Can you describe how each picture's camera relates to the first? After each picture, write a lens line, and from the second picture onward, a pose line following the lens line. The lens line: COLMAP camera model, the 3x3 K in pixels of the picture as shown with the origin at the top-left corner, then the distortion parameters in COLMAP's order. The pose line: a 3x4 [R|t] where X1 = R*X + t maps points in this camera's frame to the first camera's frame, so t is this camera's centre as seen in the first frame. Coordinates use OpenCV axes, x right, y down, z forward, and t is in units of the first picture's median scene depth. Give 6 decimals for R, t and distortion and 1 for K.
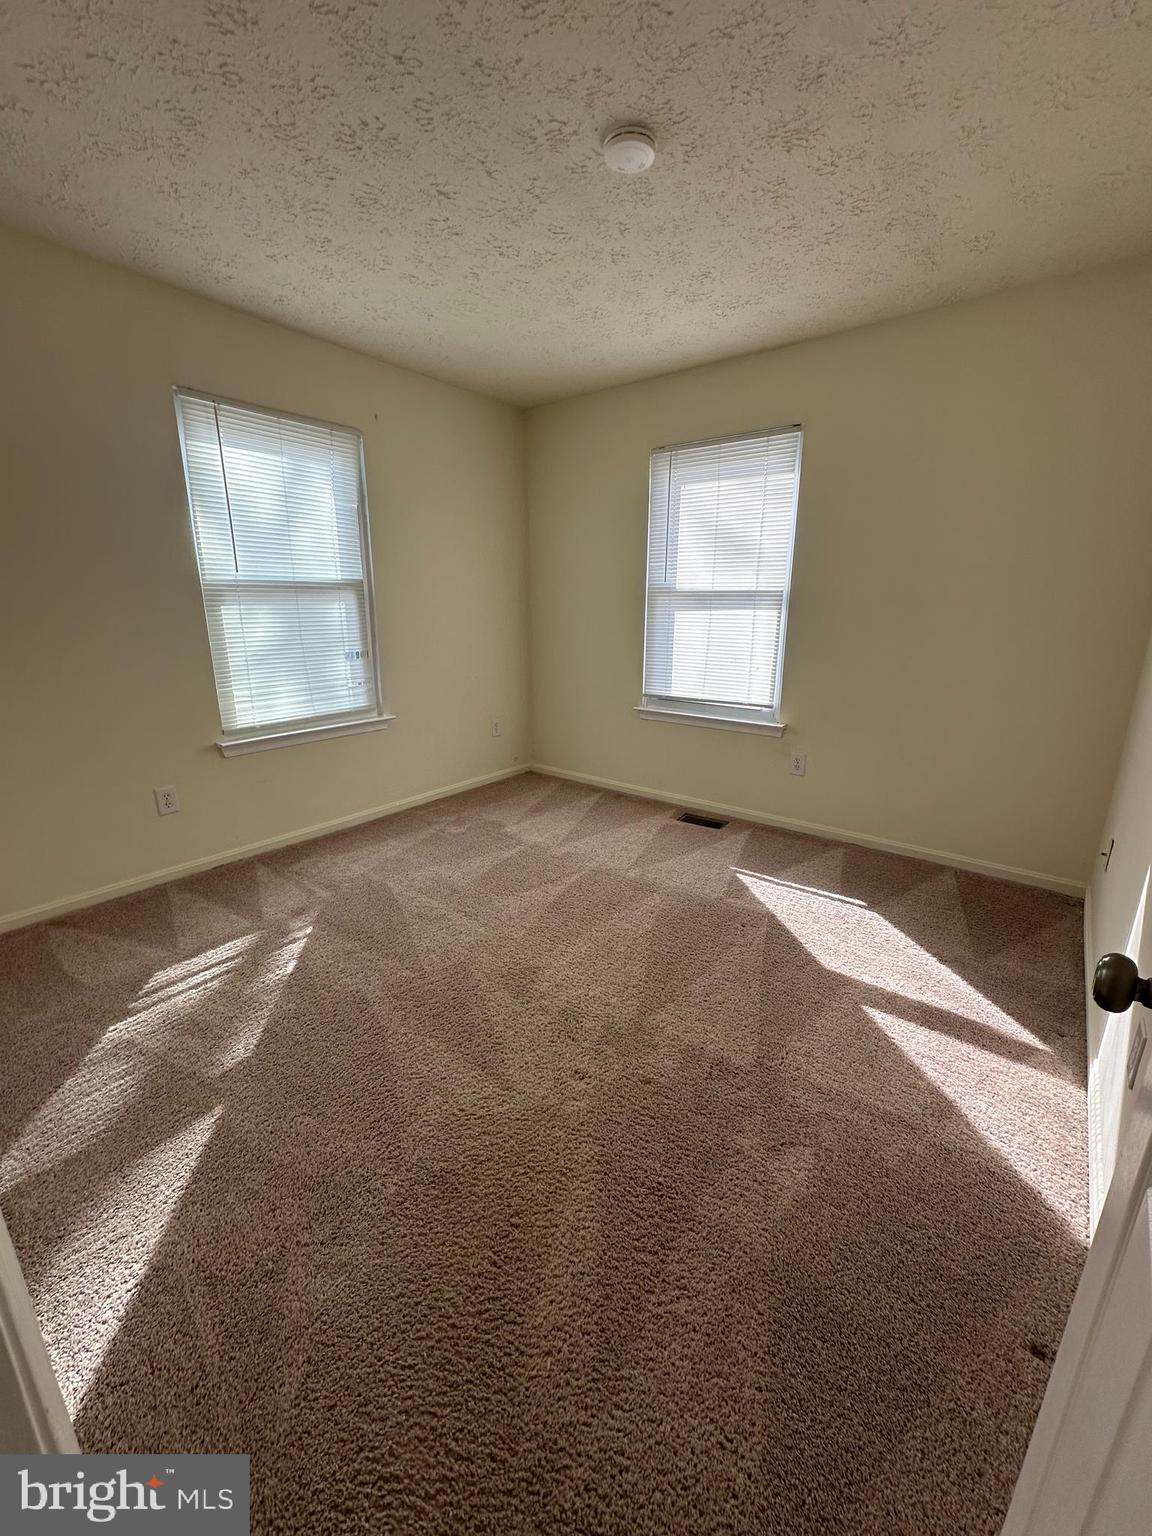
lens RADIAL K [[613.1, 0, 574.4], [0, 613.1, 765.4], [0, 0, 1]] dist [-0.002620, 0.000662]
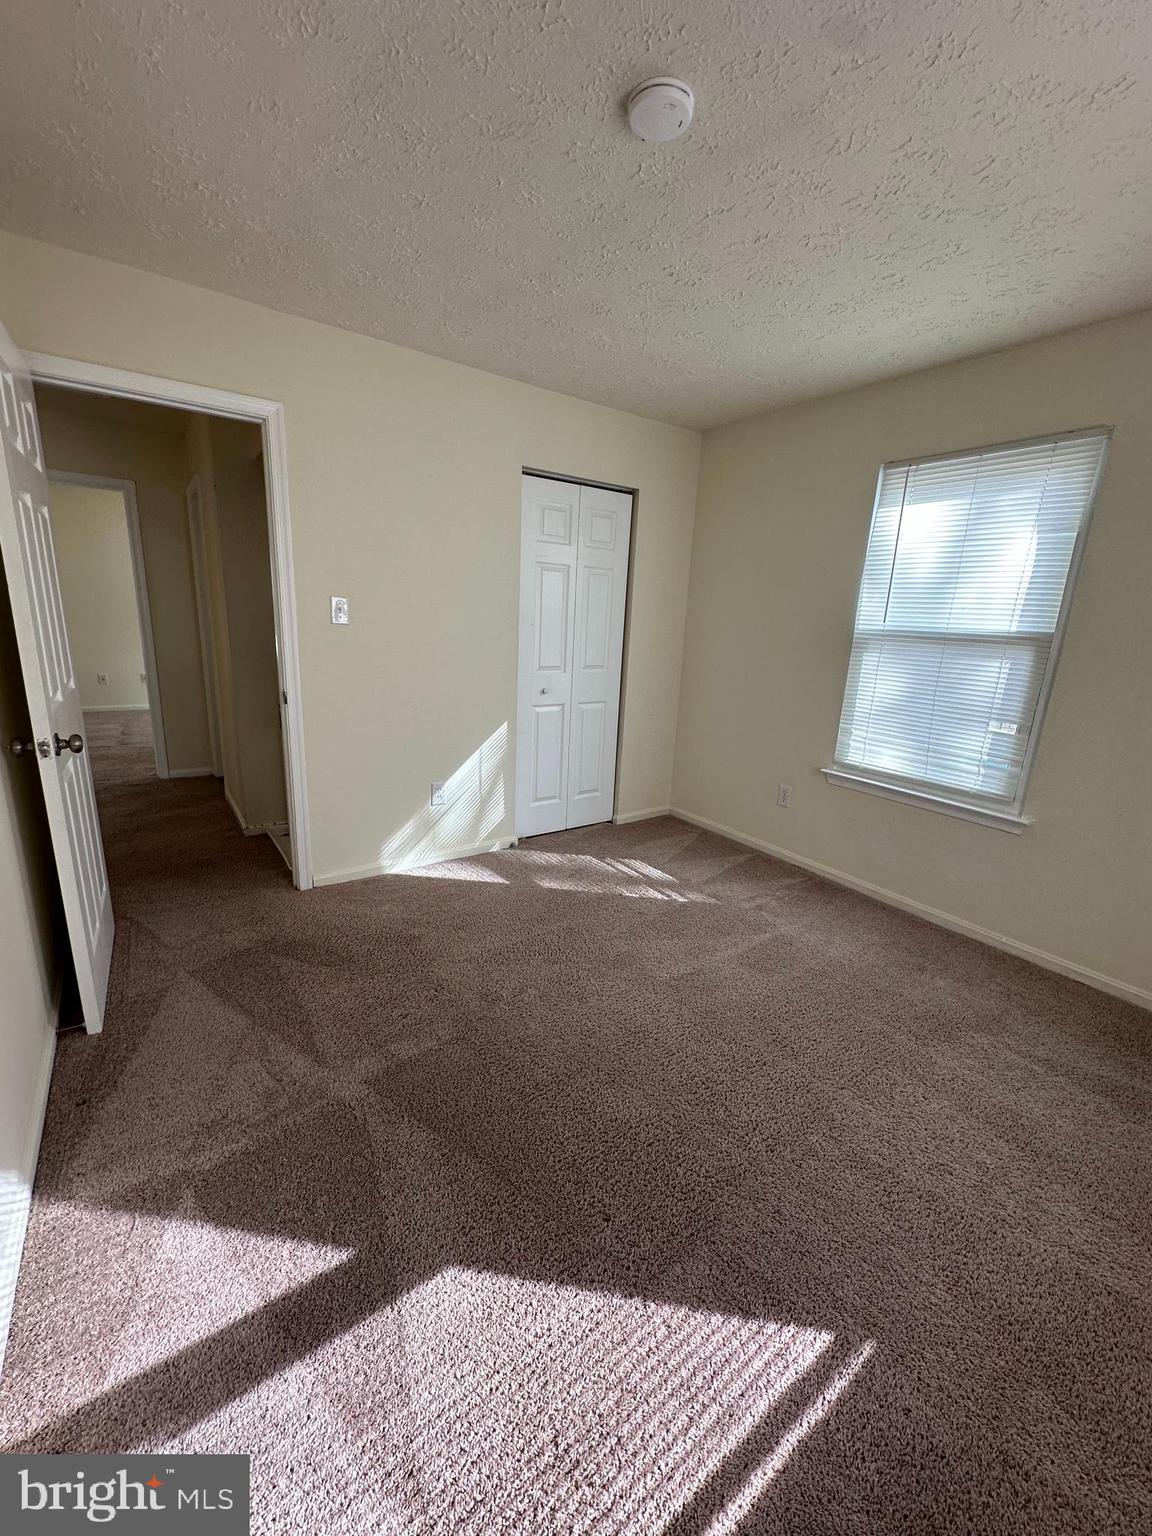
lens RADIAL K [[613.1, 0, 579.4], [0, 613.1, 766.0], [0, 0, 1]] dist [-0.002620, 0.000662]
pose [[-0.286568, 0.211200, -0.934491, 0.653135], [-0.295092, 0.908521, 0.295822, -0.255025], [0.911482, 0.360534, -0.198029, 0.841009]]
